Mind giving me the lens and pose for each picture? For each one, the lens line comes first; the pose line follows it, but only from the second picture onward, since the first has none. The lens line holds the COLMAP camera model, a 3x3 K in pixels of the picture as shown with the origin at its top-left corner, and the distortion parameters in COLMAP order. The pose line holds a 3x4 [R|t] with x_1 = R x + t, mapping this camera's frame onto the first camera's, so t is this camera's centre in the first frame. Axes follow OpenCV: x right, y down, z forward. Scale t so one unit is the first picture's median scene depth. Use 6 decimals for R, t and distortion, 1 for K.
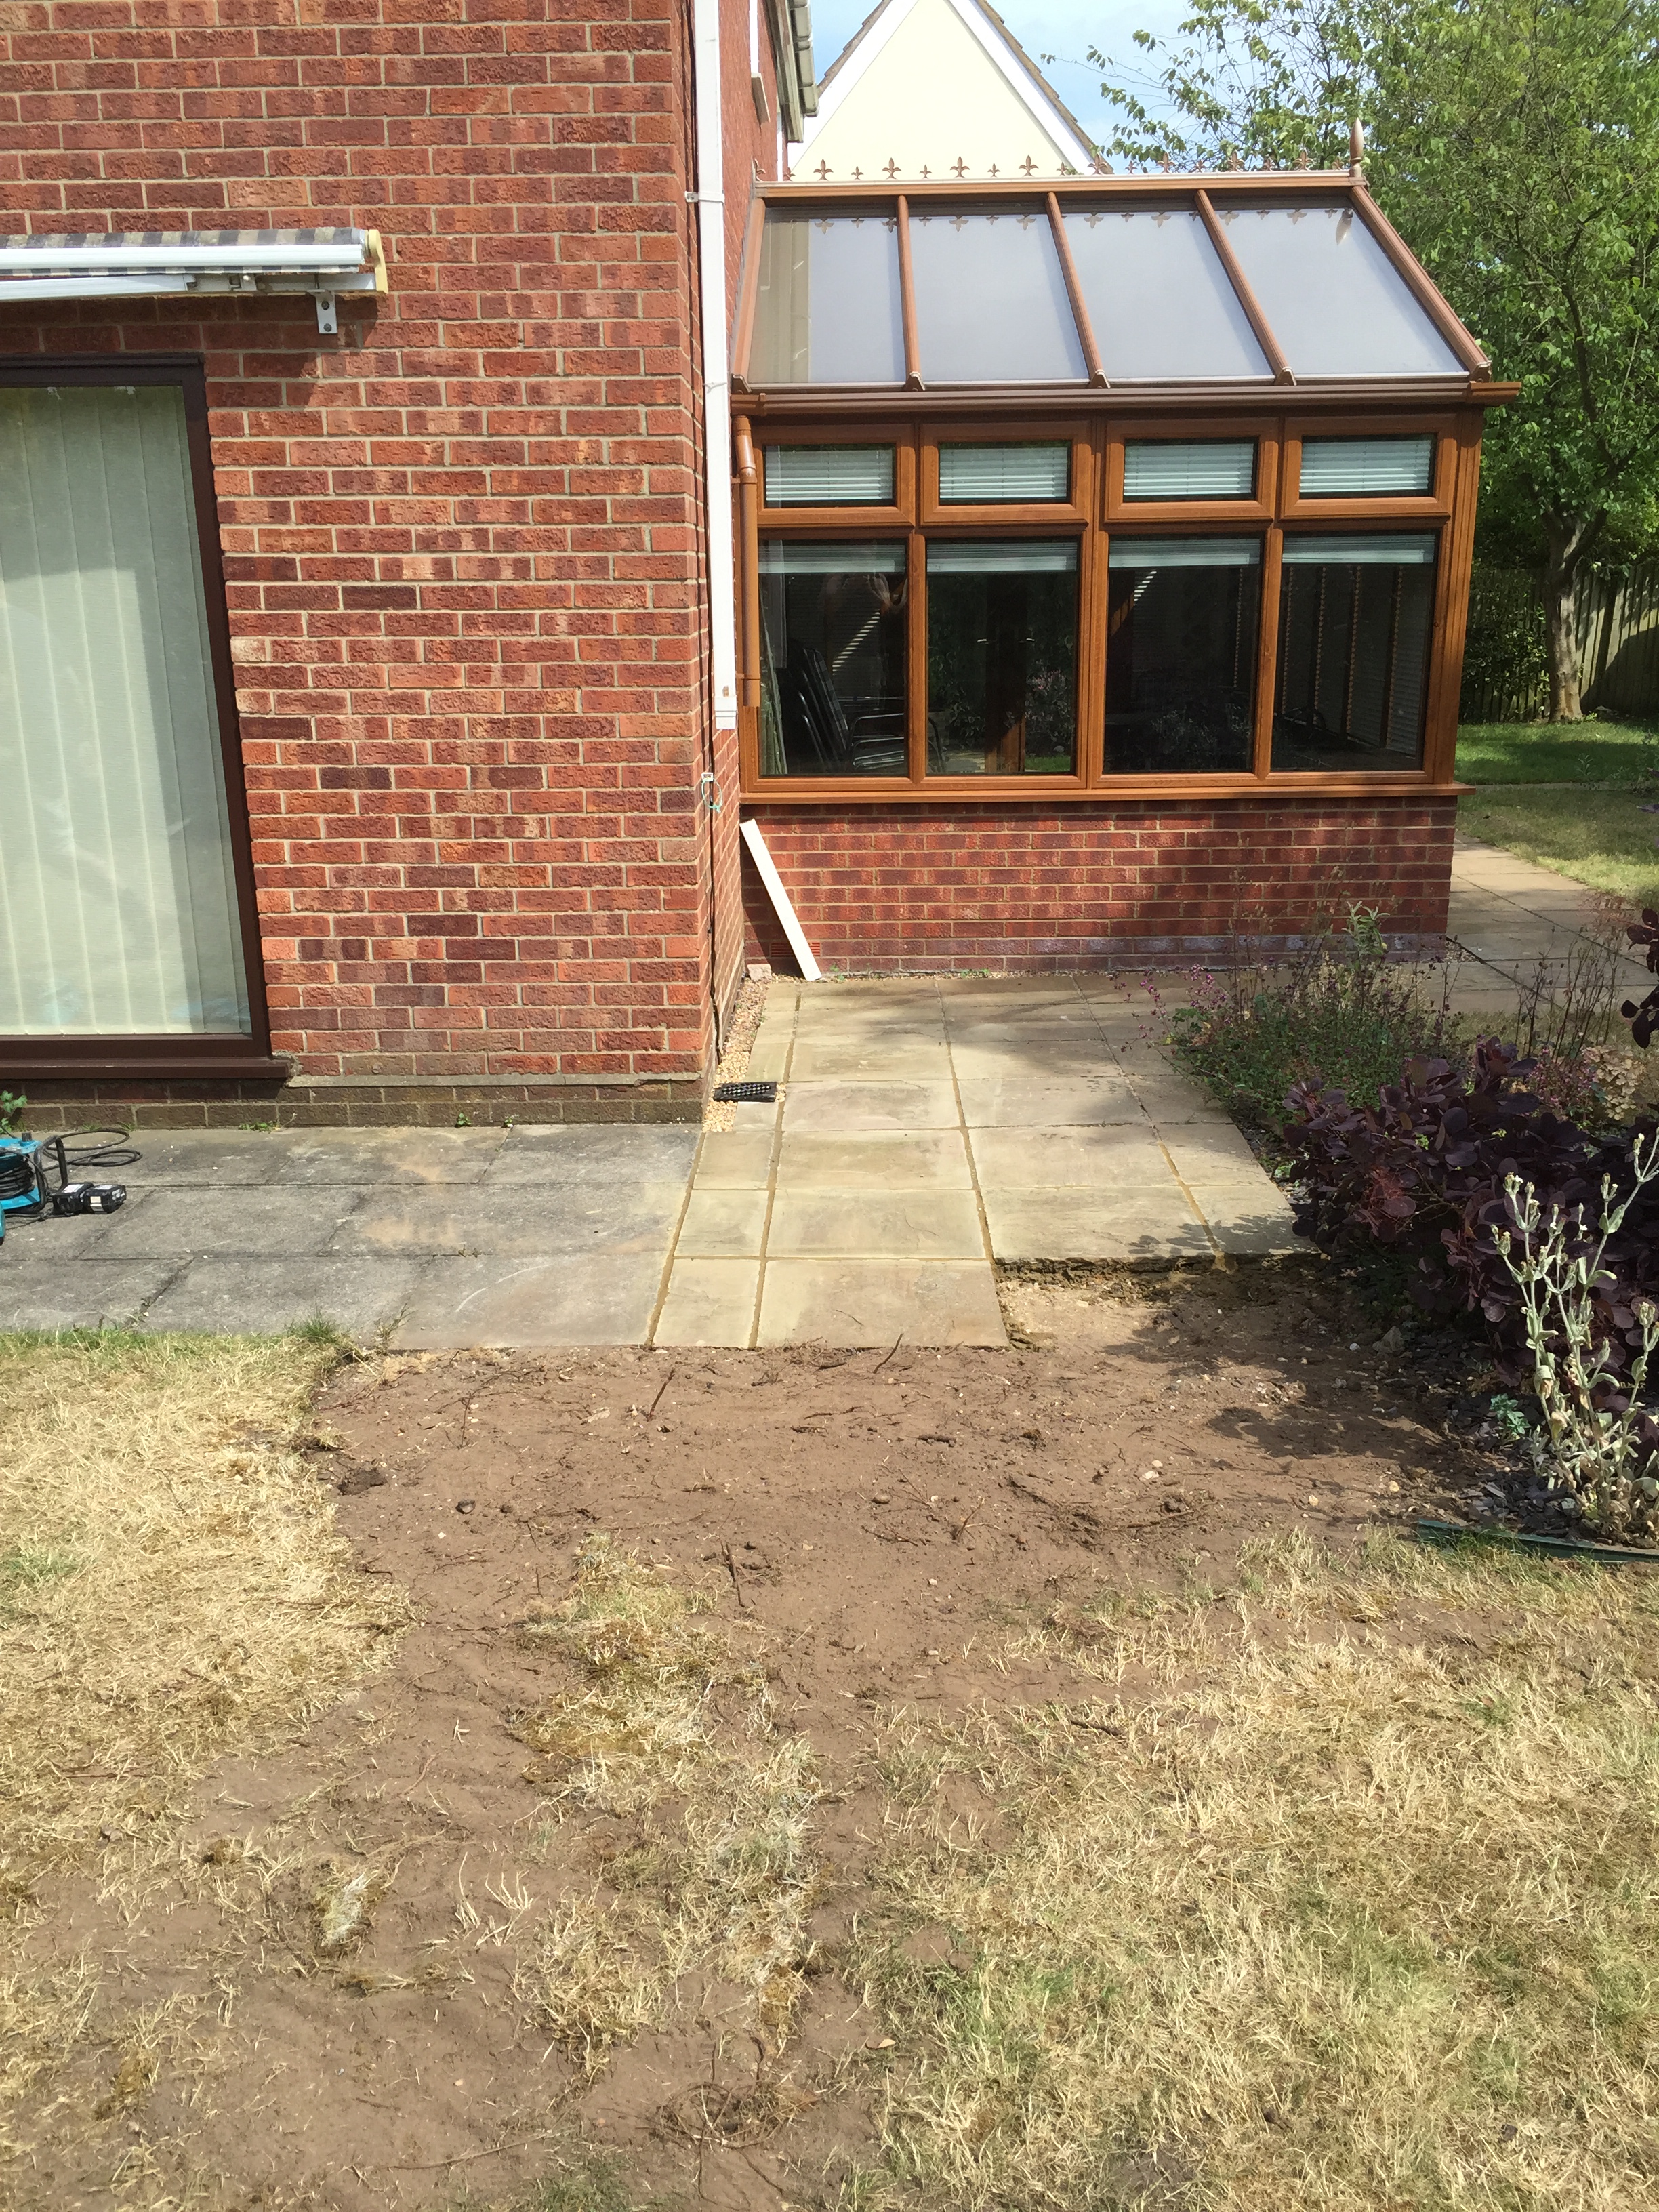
lens RADIAL K [[1873.9, 0, 840.6], [0, 1873.9, 1105.4], [0, 0, 1]] dist [0.108657, -0.145752]
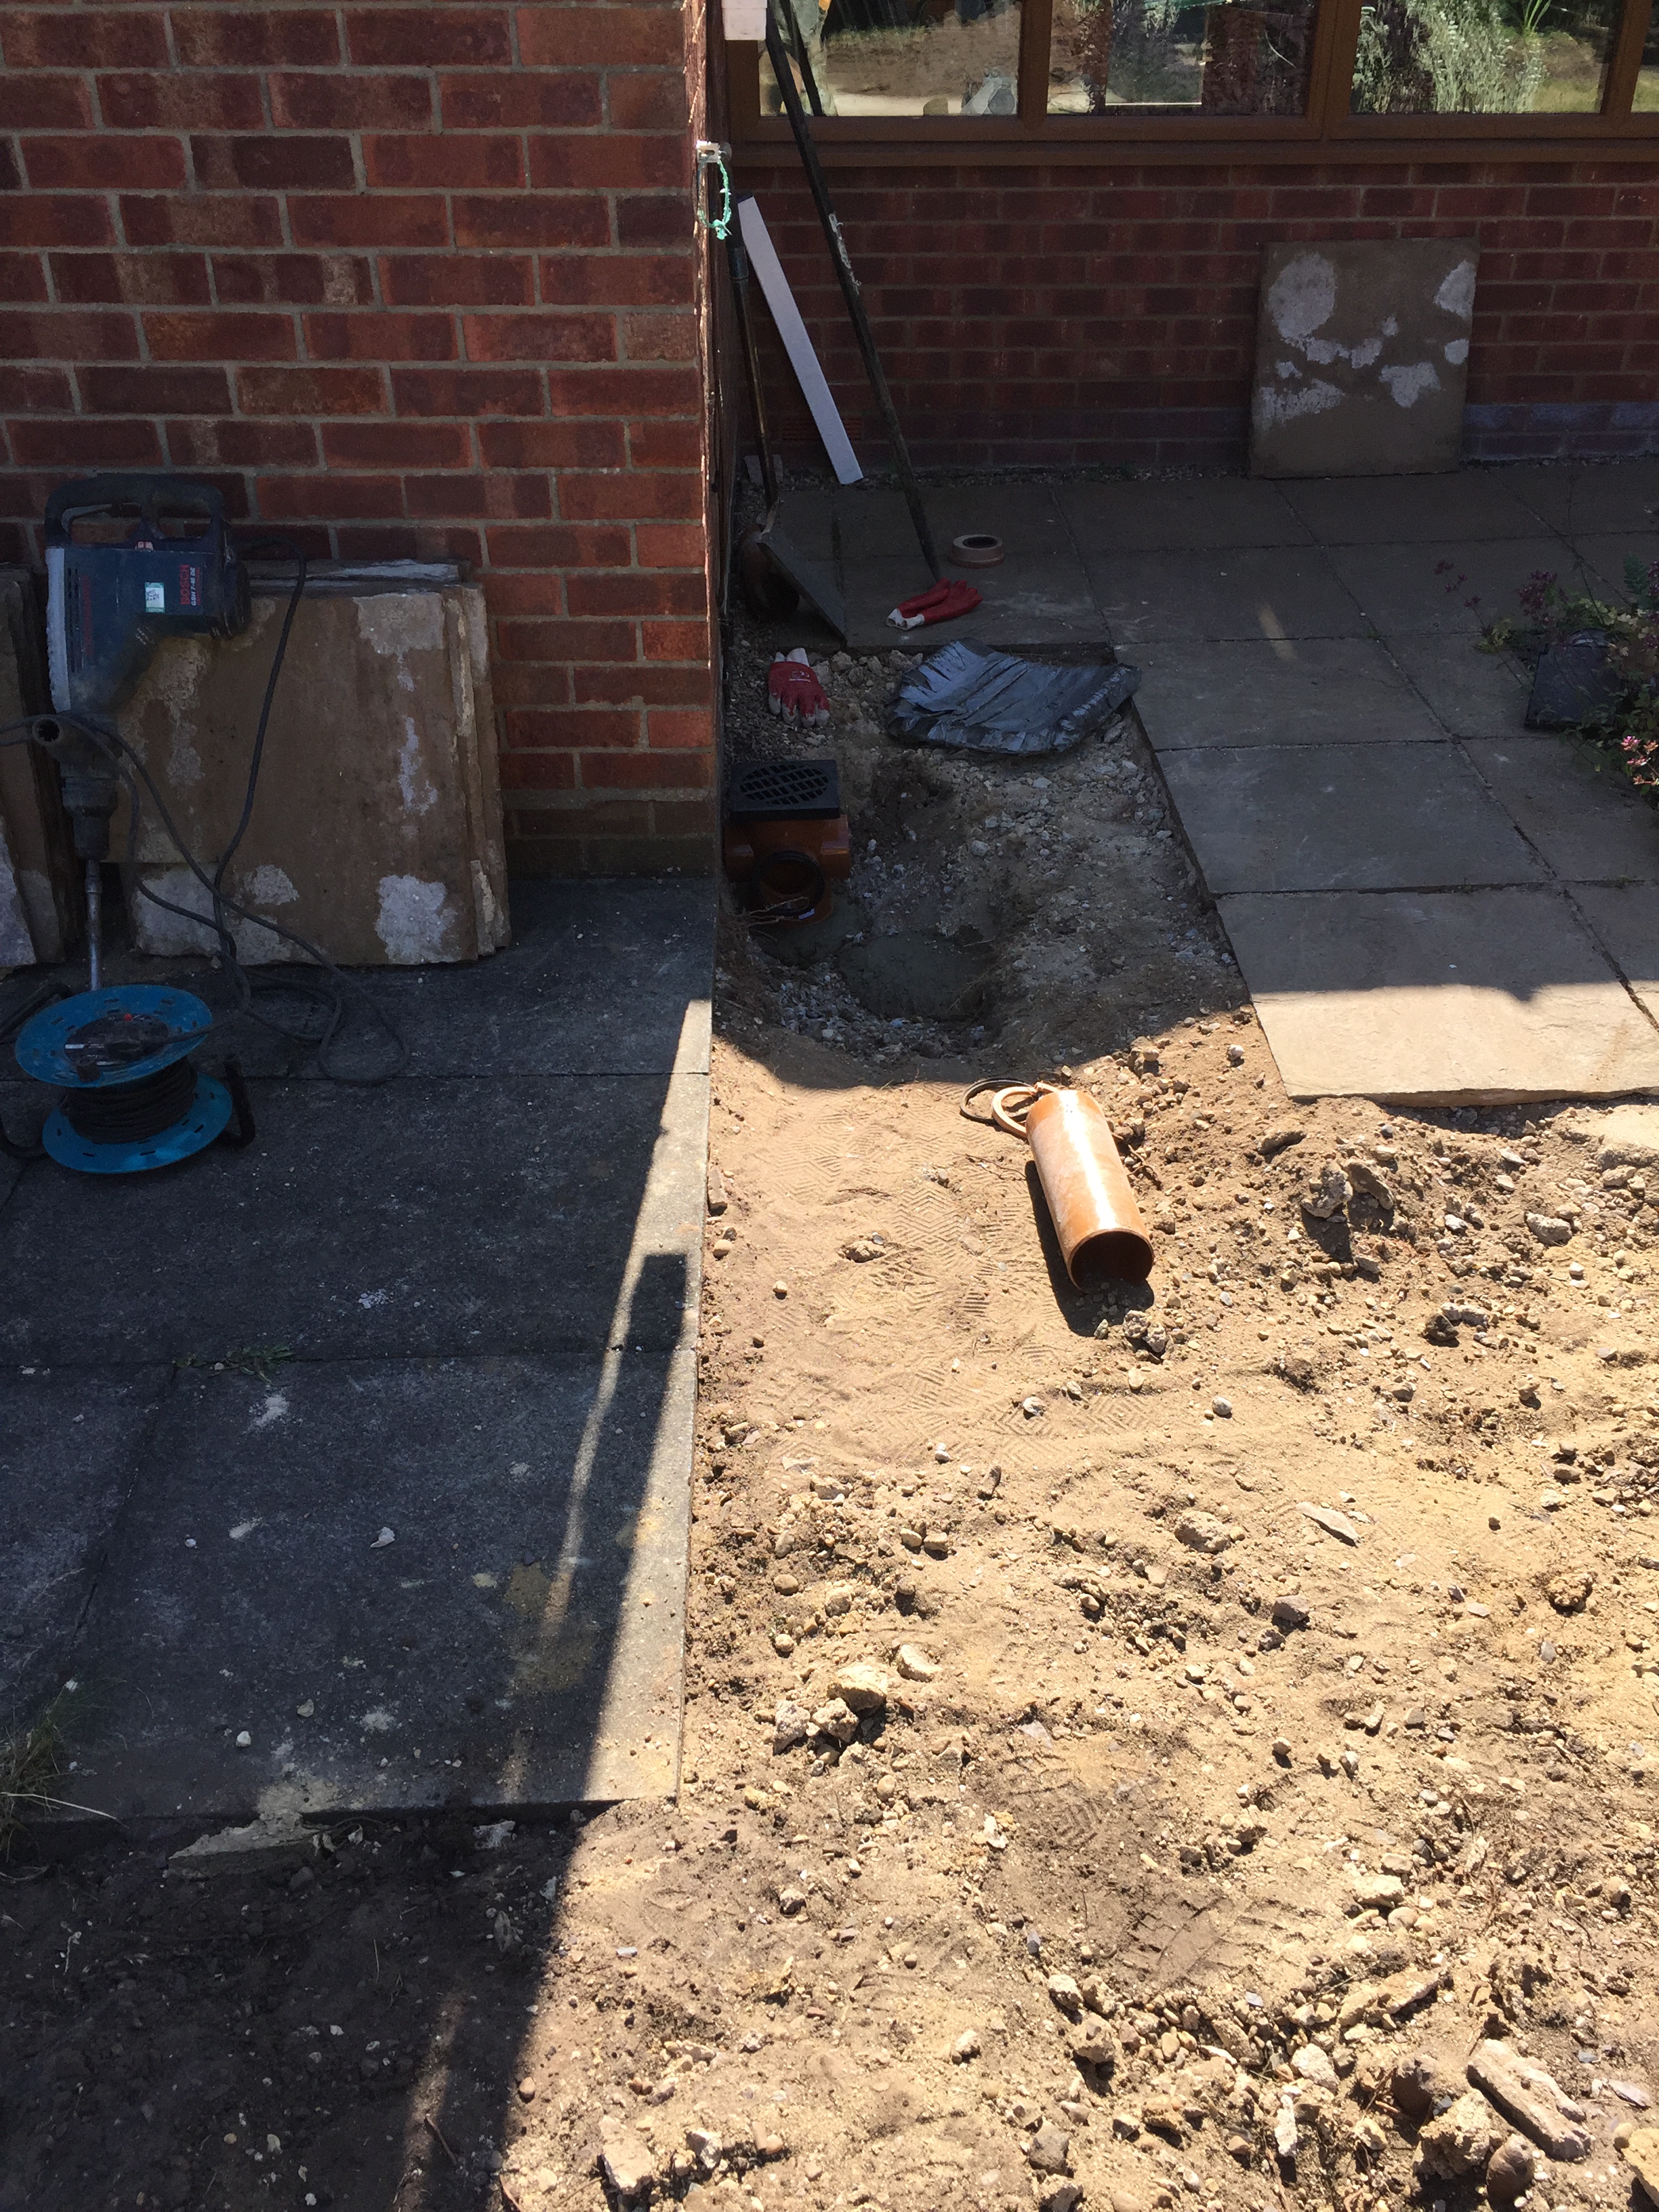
lens RADIAL K [[1873.9, 0, 840.6], [0, 1873.9, 1105.4], [0, 0, 1]] dist [0.108657, -0.145752]
pose [[0.999370, -0.010028, 0.034055, -0.050495], [-0.001611, 0.945476, 0.325688, -0.093379], [-0.035465, -0.325537, 0.944864, 0.417646]]
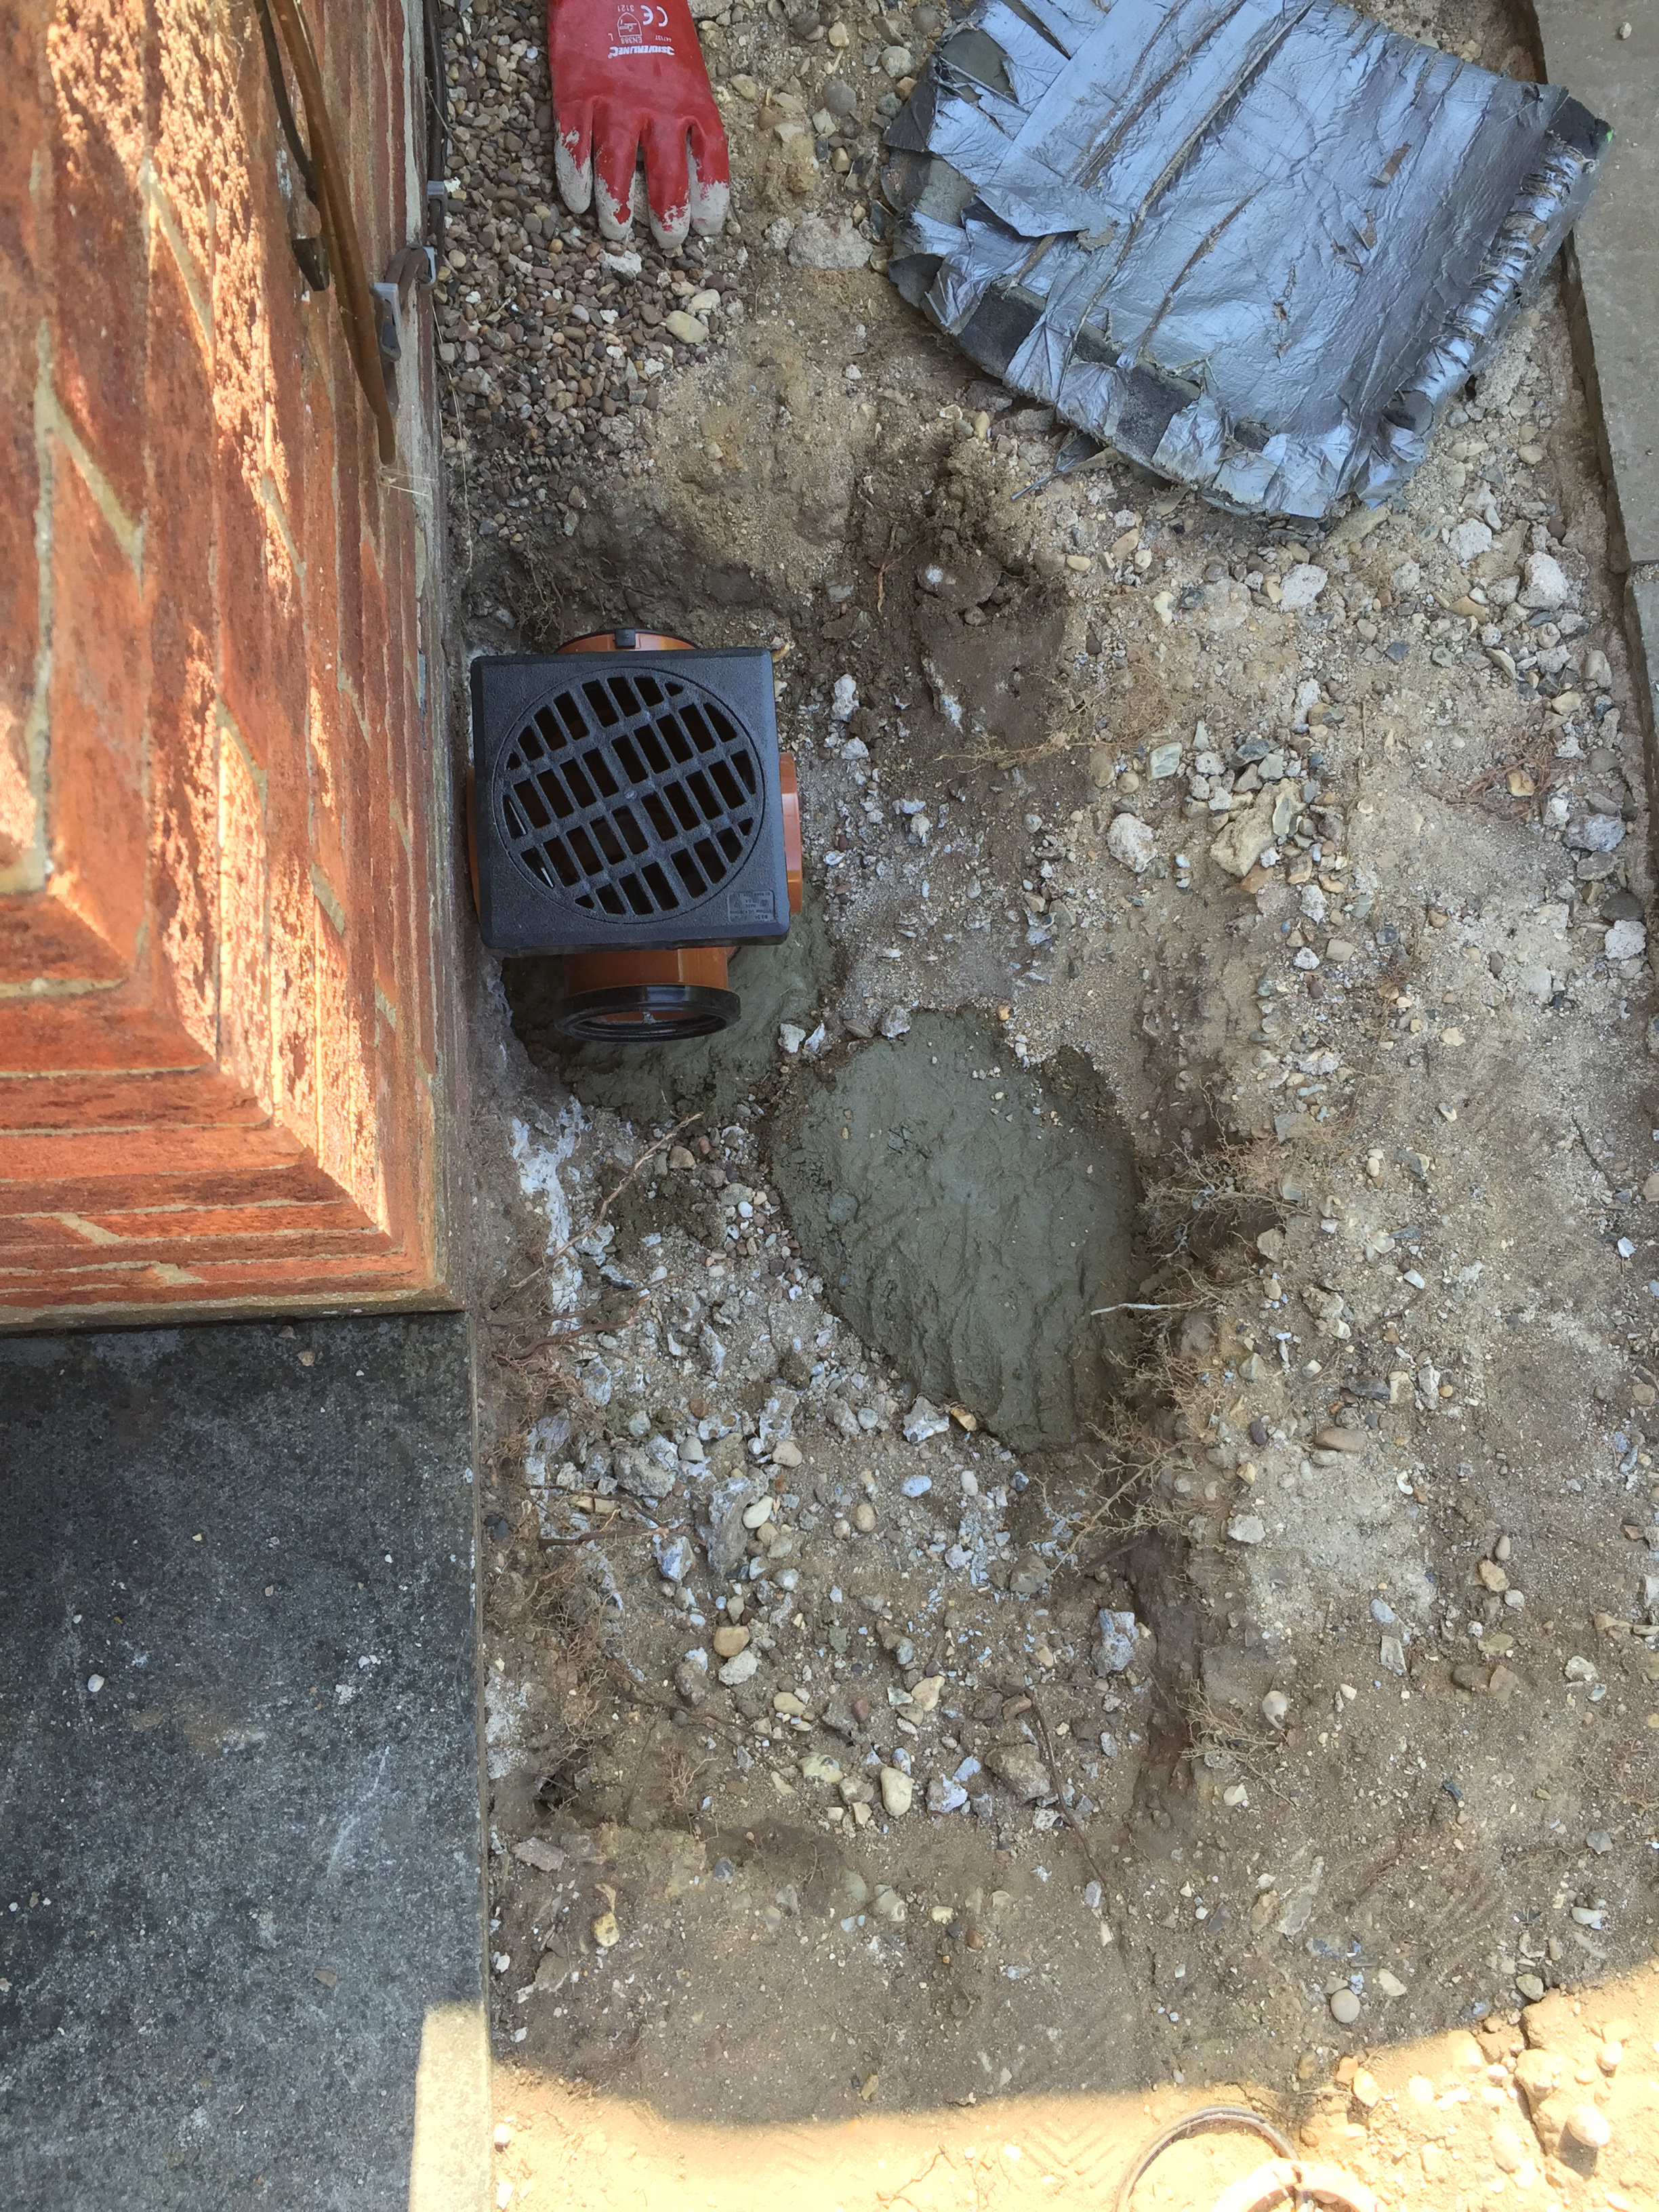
lens RADIAL K [[1880.1, 0, 829.5], [0, 1880.1, 1106.0], [0, 0, 1]] dist [0.104439, -0.148522]
pose [[0.993152, -0.048935, 0.106082, -0.049489], [-0.071454, 0.463952, 0.882974, -0.145435], [-0.092426, -0.884508, 0.457279, 0.739298]]
